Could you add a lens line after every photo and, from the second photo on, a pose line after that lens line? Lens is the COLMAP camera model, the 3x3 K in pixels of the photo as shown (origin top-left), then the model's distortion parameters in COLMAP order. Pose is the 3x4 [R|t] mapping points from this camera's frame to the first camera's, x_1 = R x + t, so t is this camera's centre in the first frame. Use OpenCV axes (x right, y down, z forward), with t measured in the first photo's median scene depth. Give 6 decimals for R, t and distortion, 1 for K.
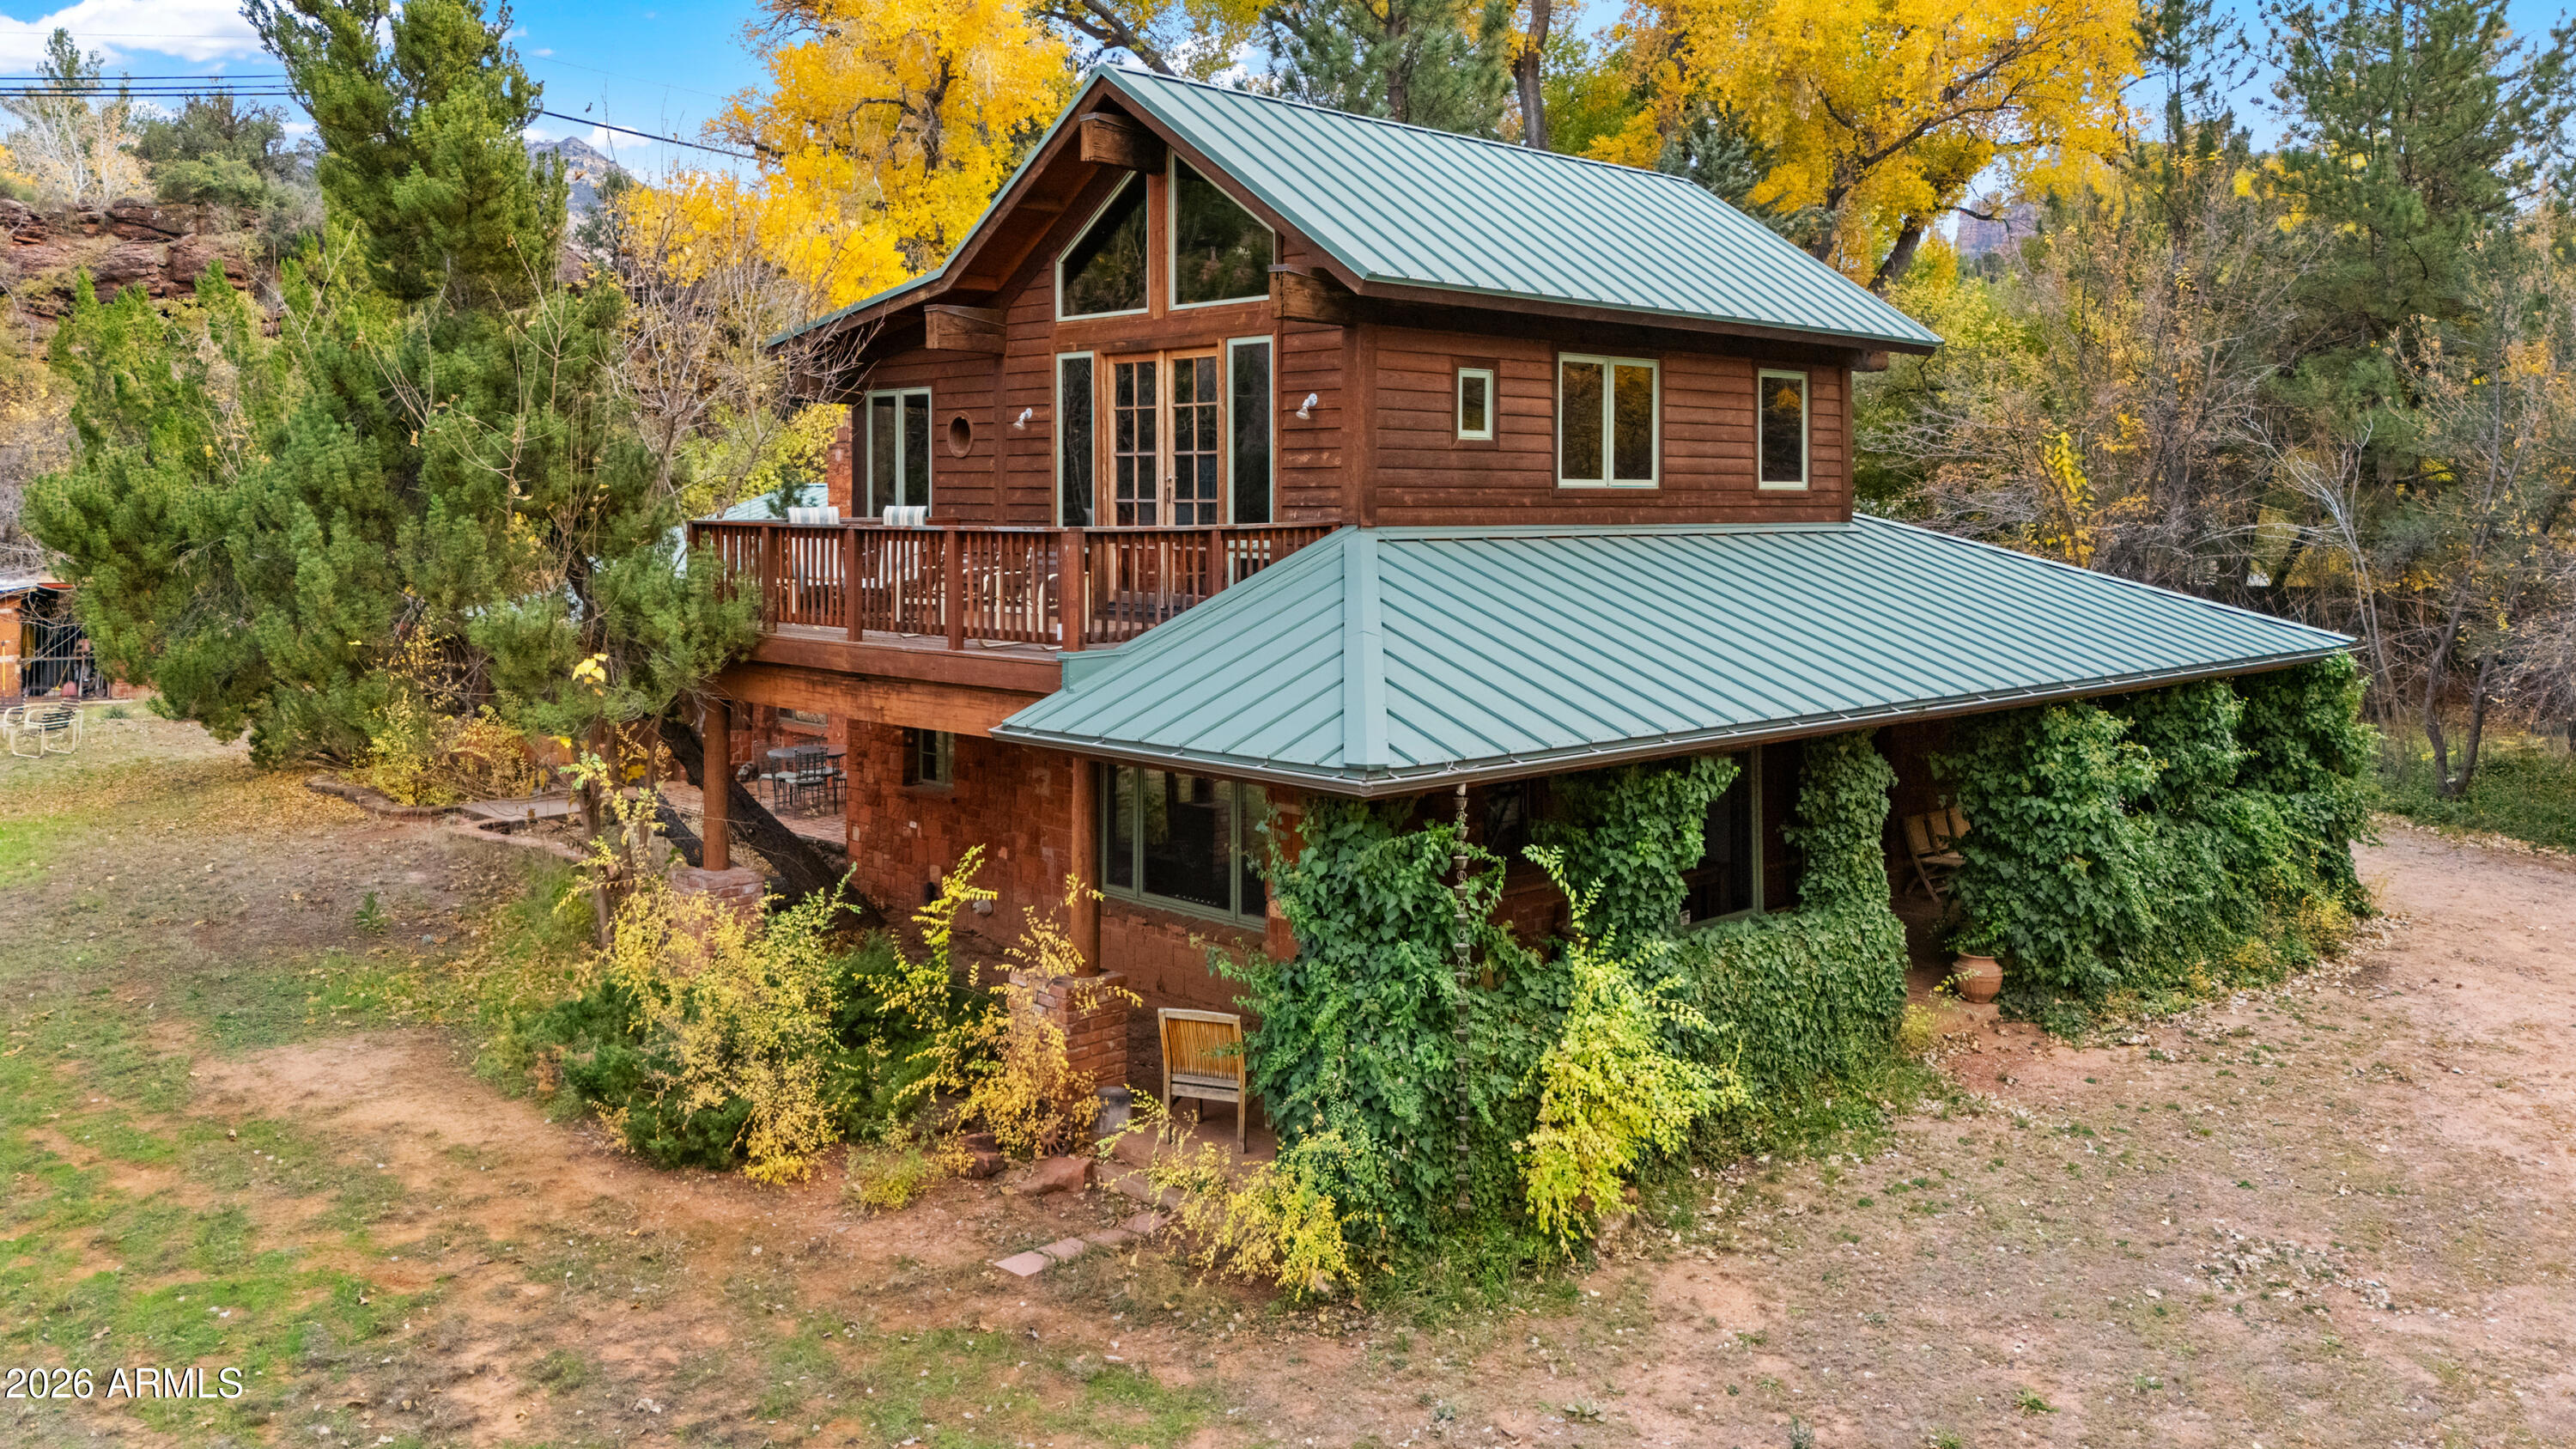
lens RADIAL K [[1864.2, 0, 1347.9], [0, 1864.2, 526.9], [0, 0, 1]] dist [0.072913, -0.064528]
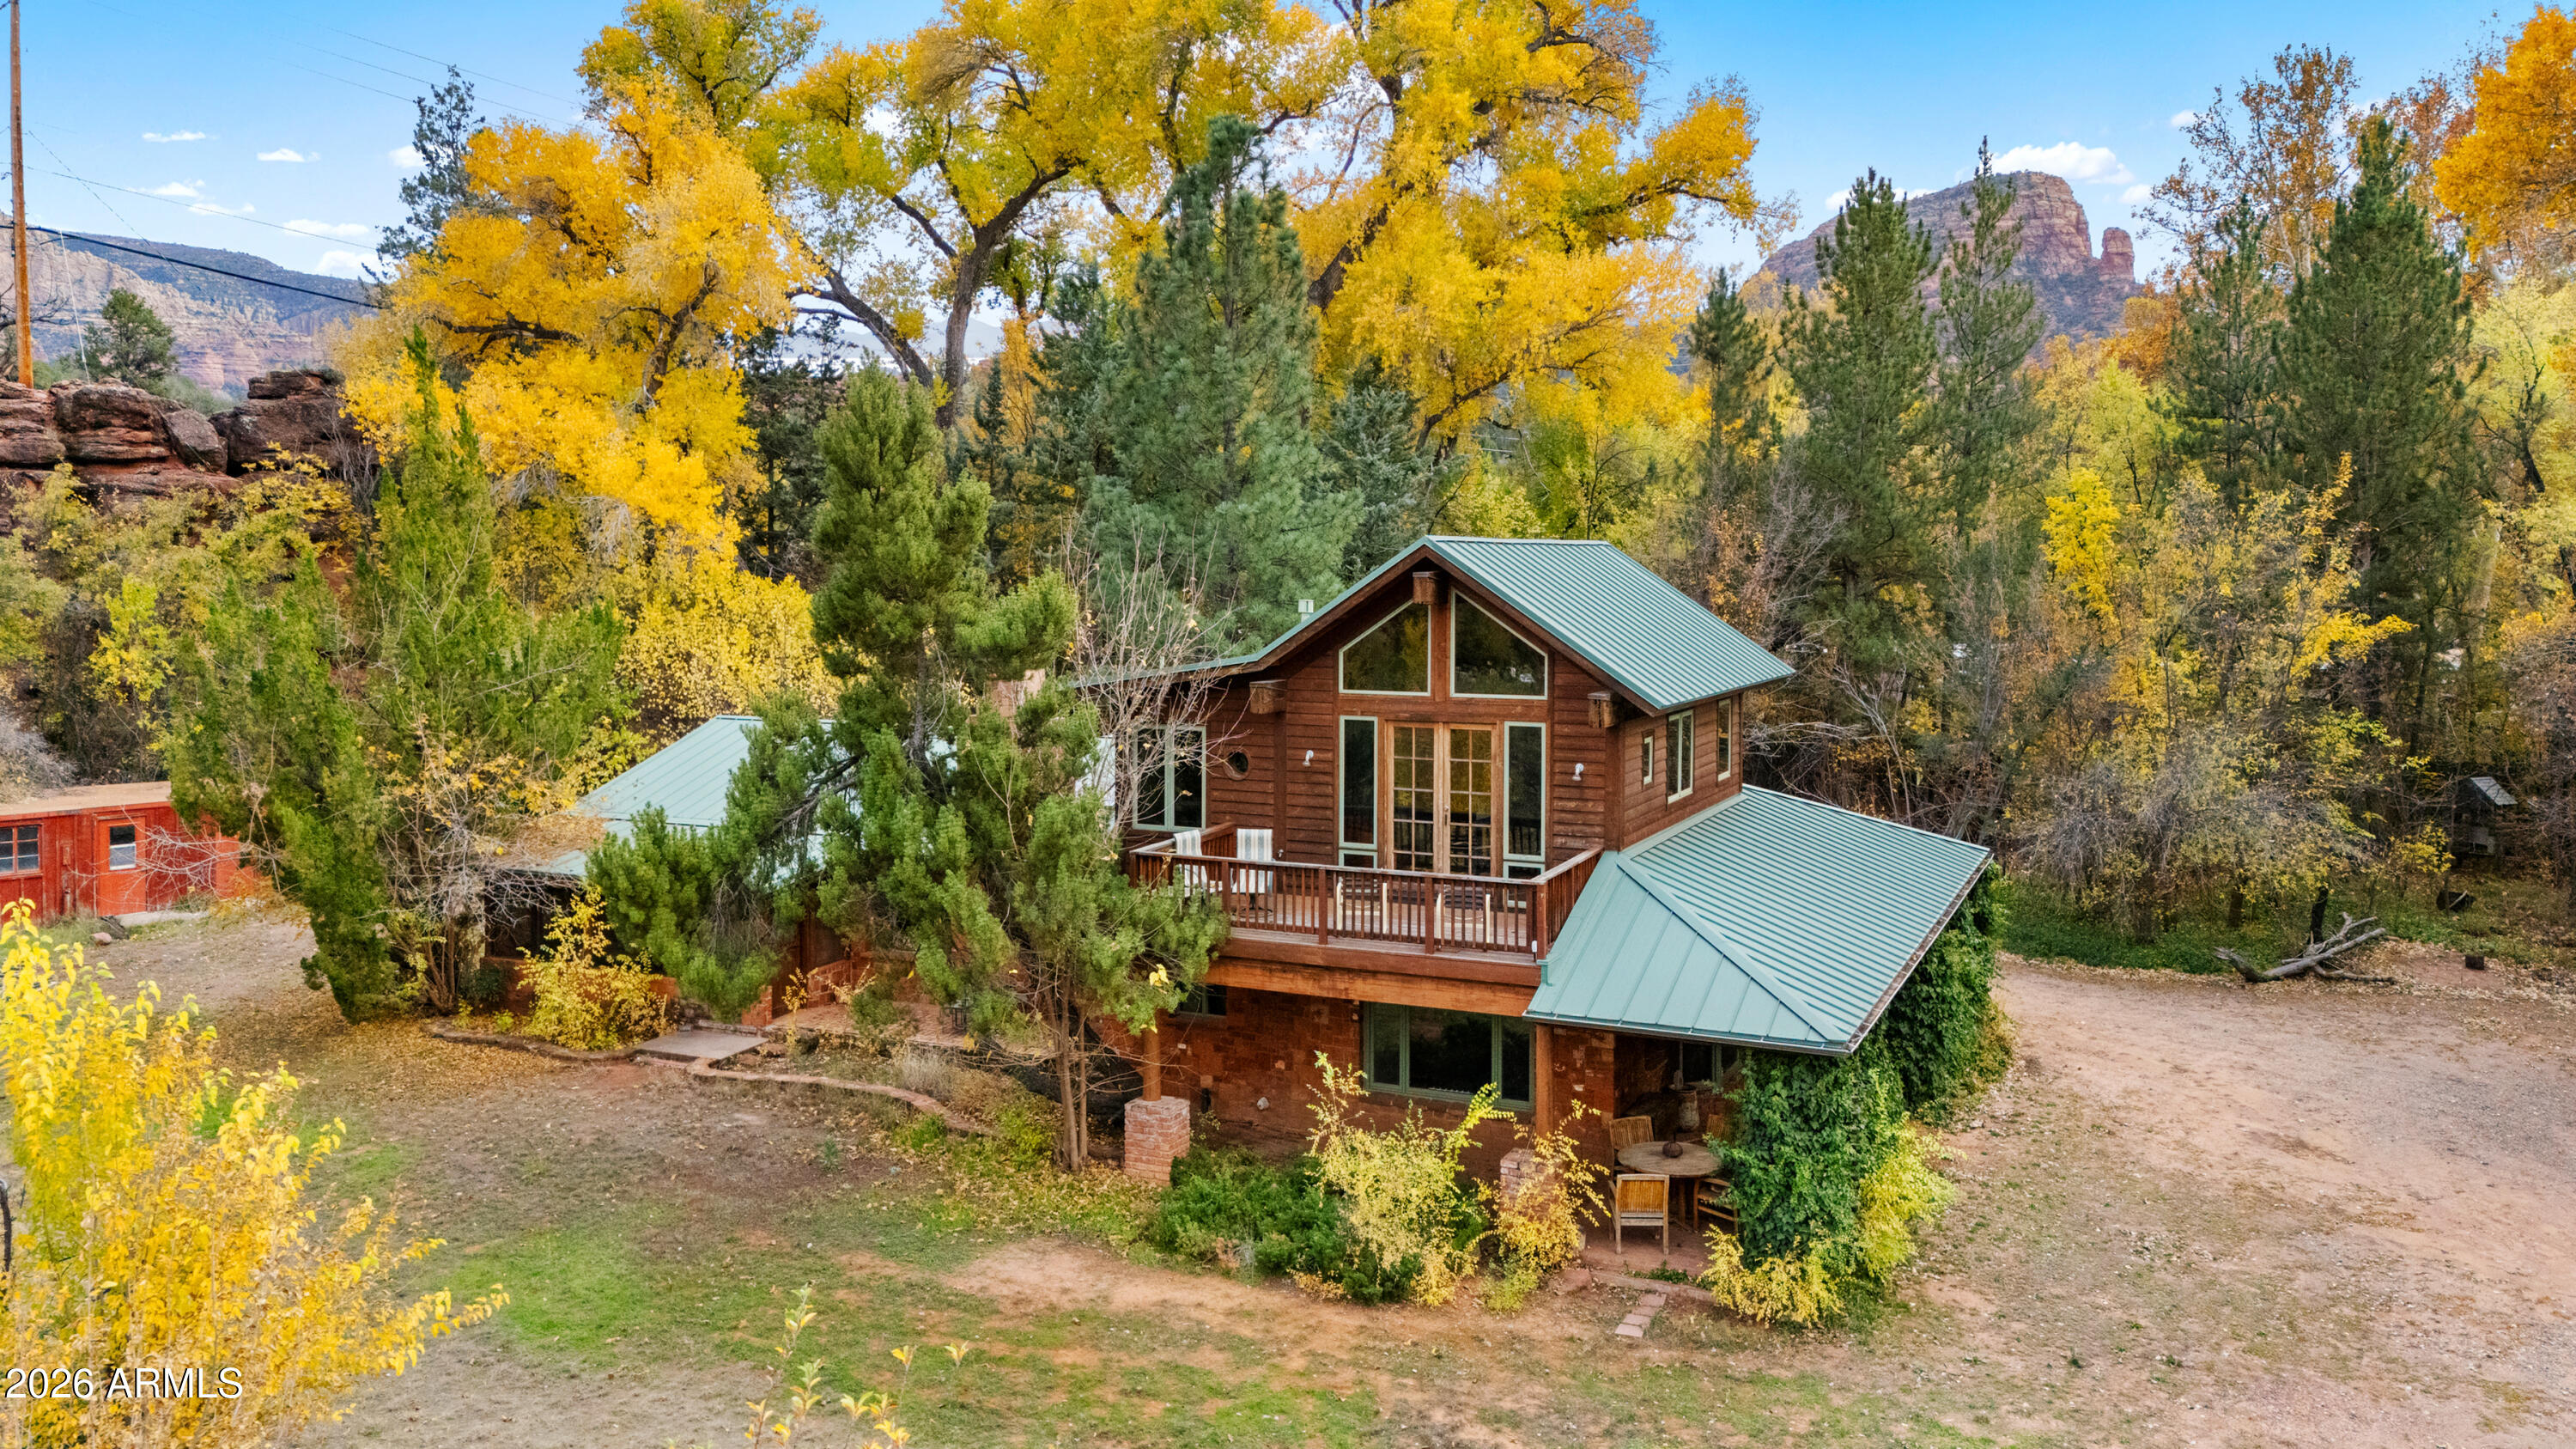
lens RADIAL K [[1864.2, 0, 1308.0], [0, 1864.2, 629.8], [0, 0, 1]] dist [0.072913, -0.064528]
pose [[0.934793, -0.002192, 0.355187, -0.727764], [-0.005239, 0.999787, 0.019958, -0.197896], [-0.355155, -0.020518, 0.934582, -0.343739]]
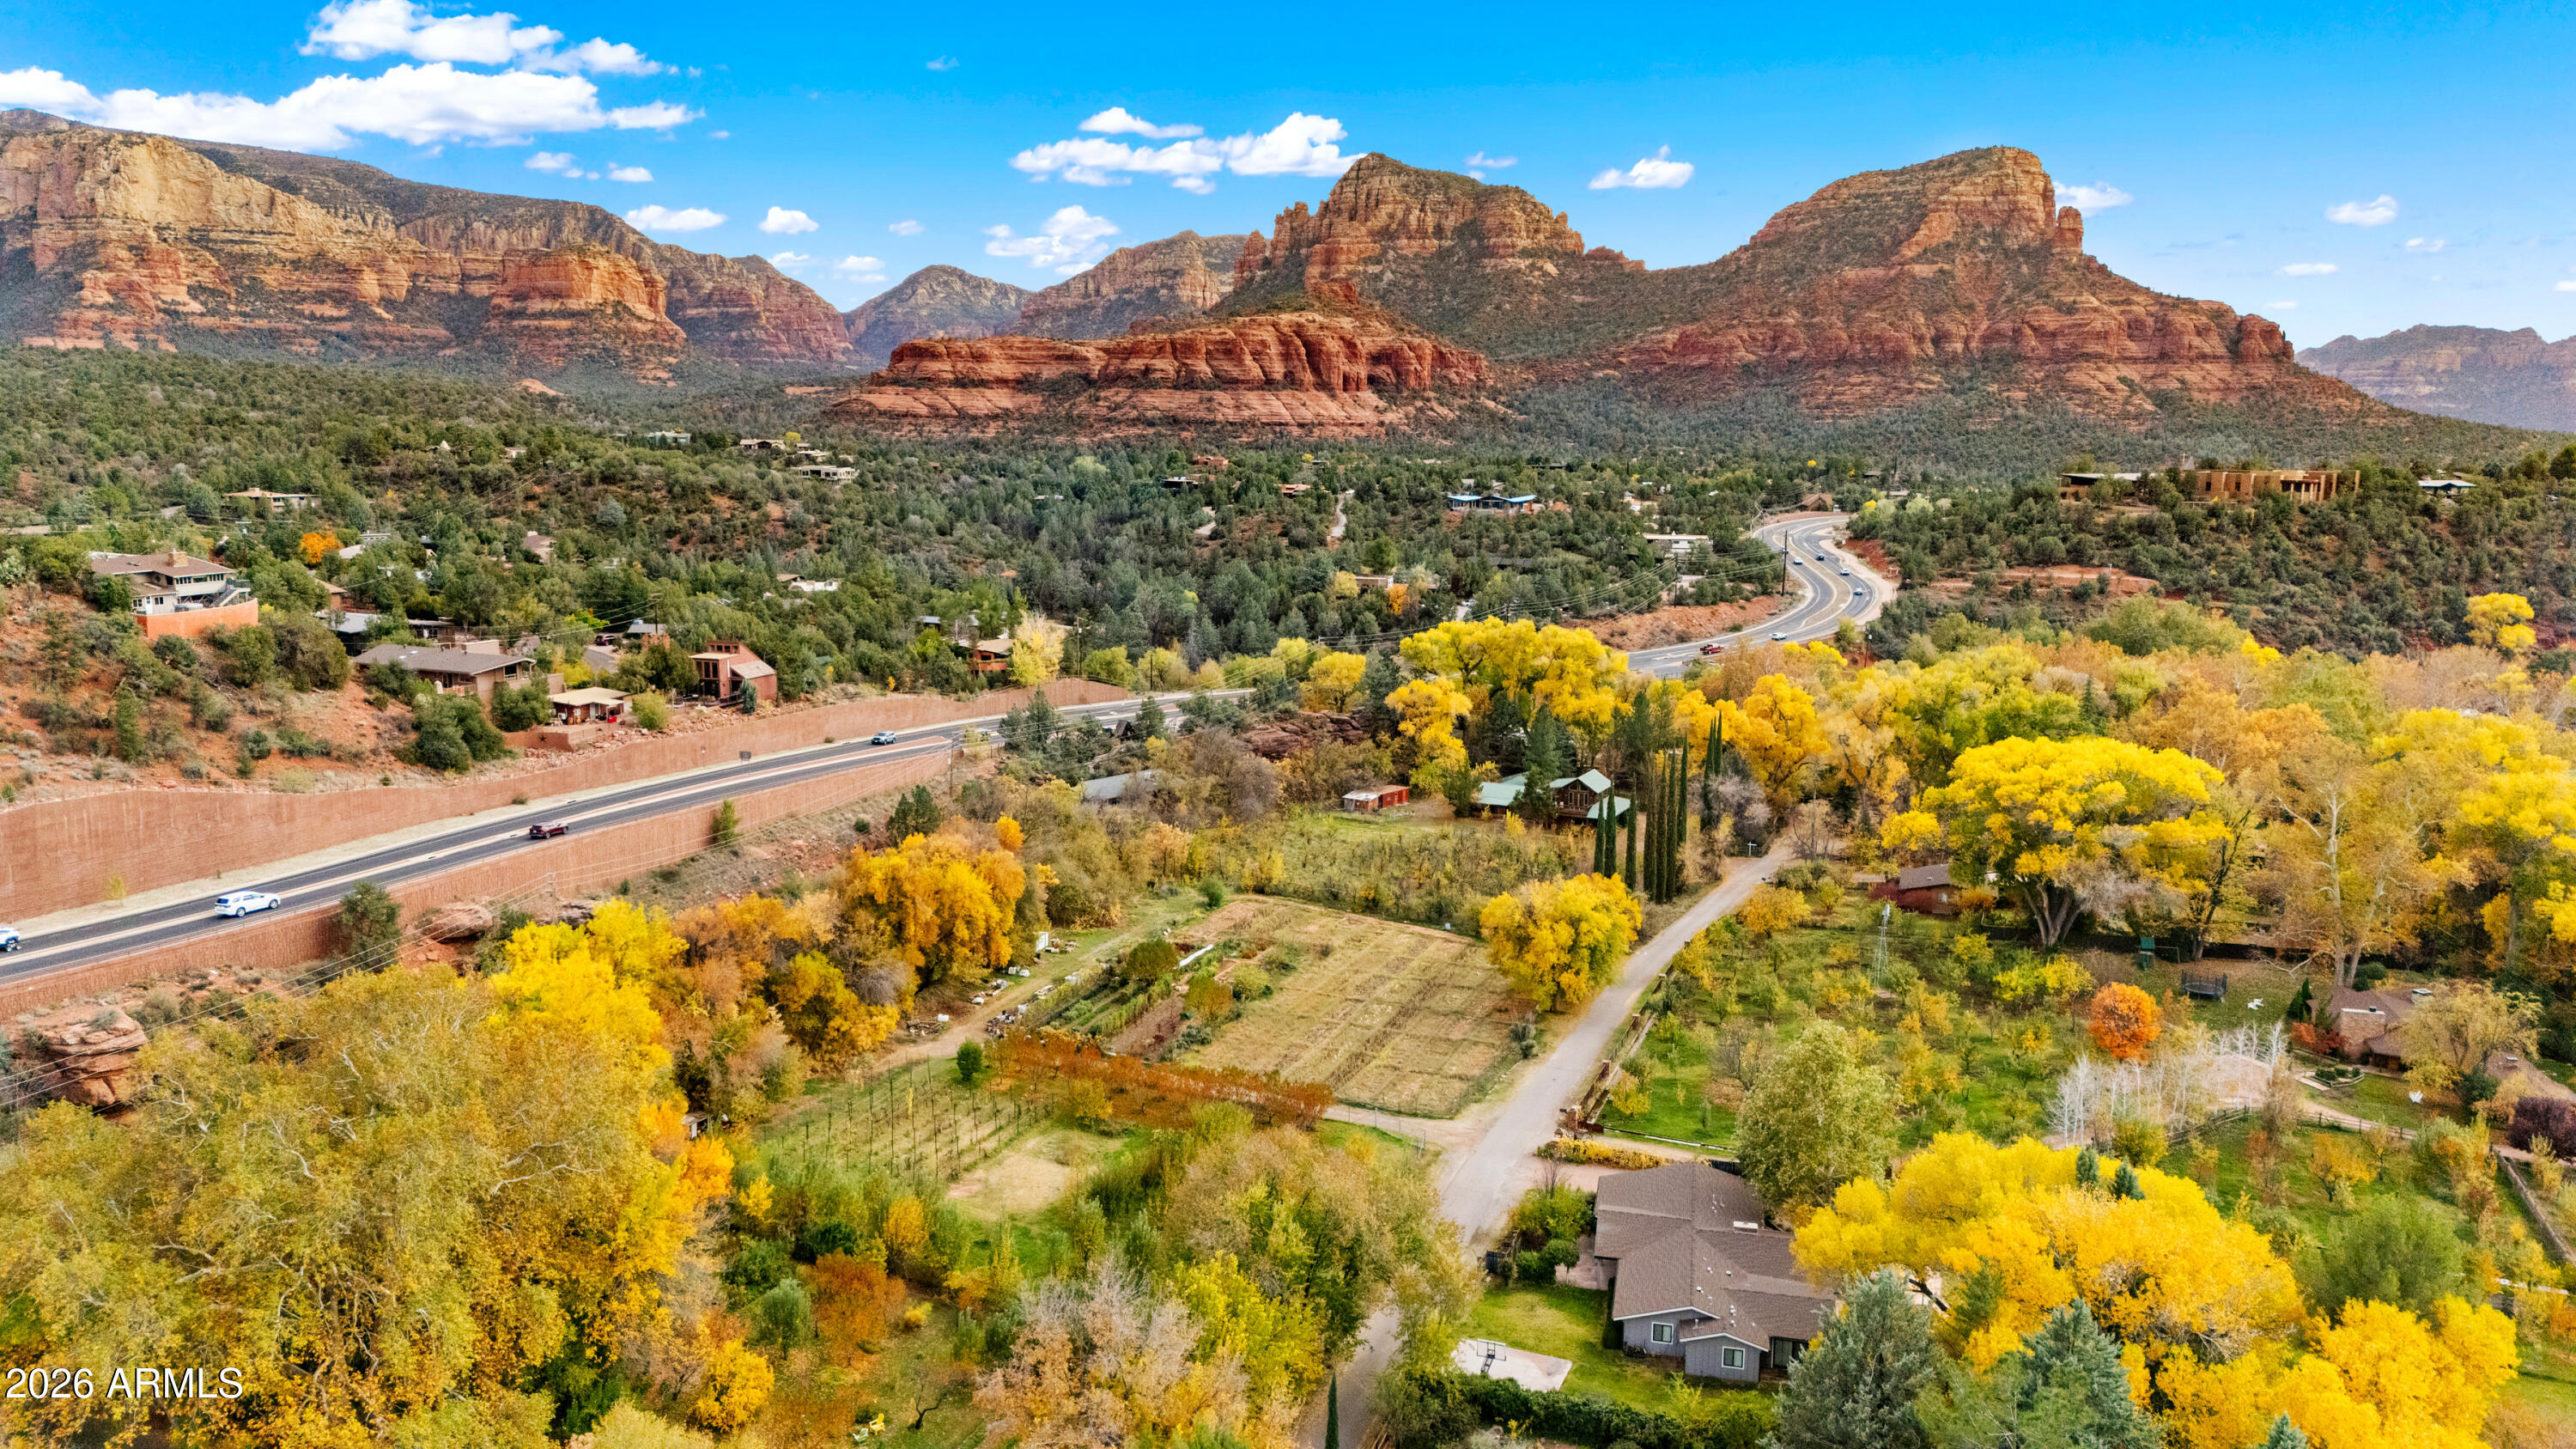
lens RADIAL K [[1864.2, 0, 1277.8], [0, 1864.2, 737.3], [0, 0, 1]] dist [0.072913, -0.064528]
pose [[0.943305, -0.047785, 0.328469, -4.663101], [-0.004705, 0.987559, 0.157180, -2.297692], [-0.331893, -0.149814, 0.931344, -7.499073]]
